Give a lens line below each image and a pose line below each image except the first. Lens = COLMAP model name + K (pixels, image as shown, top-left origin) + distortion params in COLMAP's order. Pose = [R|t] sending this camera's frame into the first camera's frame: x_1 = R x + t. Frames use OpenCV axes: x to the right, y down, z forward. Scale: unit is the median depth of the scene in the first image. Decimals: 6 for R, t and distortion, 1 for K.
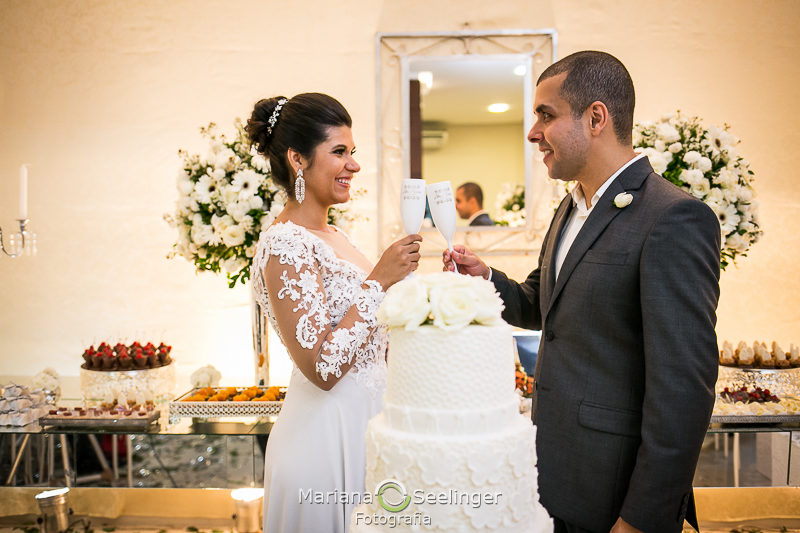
lens RADIAL K [[749.6, 0, 404.7], [0, 749.6, 252.2], [0, 0, 1]] dist [-0.040500, -0.005770]
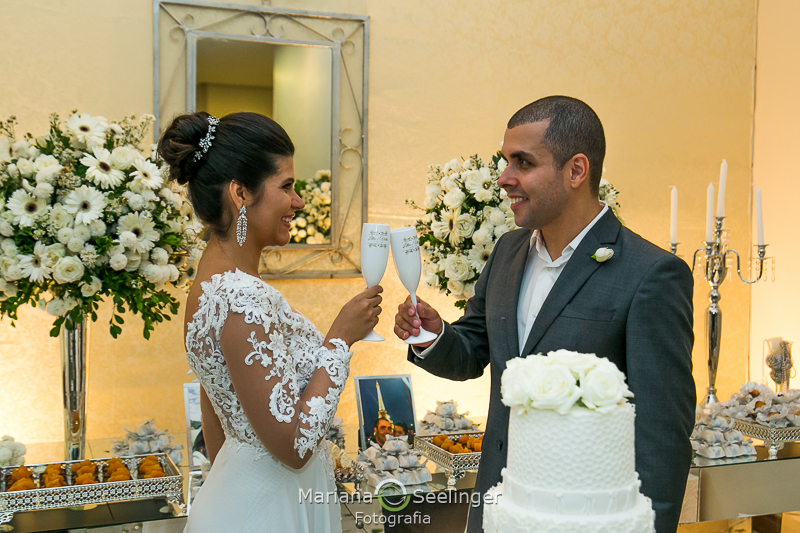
lens RADIAL K [[931.0, 0, 400.0], [0, 931.0, 266.5], [0, 0, 1]] dist [-0.017893, 0.000304]
pose [[0.918696, 0.003330, 0.394952, -0.311504], [-0.012869, 0.999686, 0.021507, -0.054104], [-0.394756, -0.024841, 0.918450, -0.019063]]
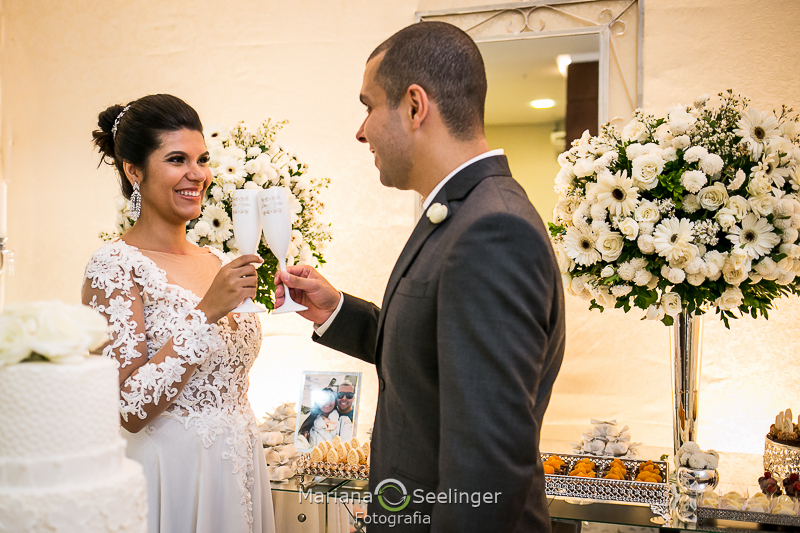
lens RADIAL K [[887.5, 0, 337.7], [0, 887.5, 303.9], [0, 0, 1]] dist [-0.070049, 0.005802]
pose [[0.946436, 0.025215, -0.321905, 0.335160], [-0.015439, 0.999340, 0.032887, -0.003361], [0.322522, -0.026156, 0.946200, 0.071706]]
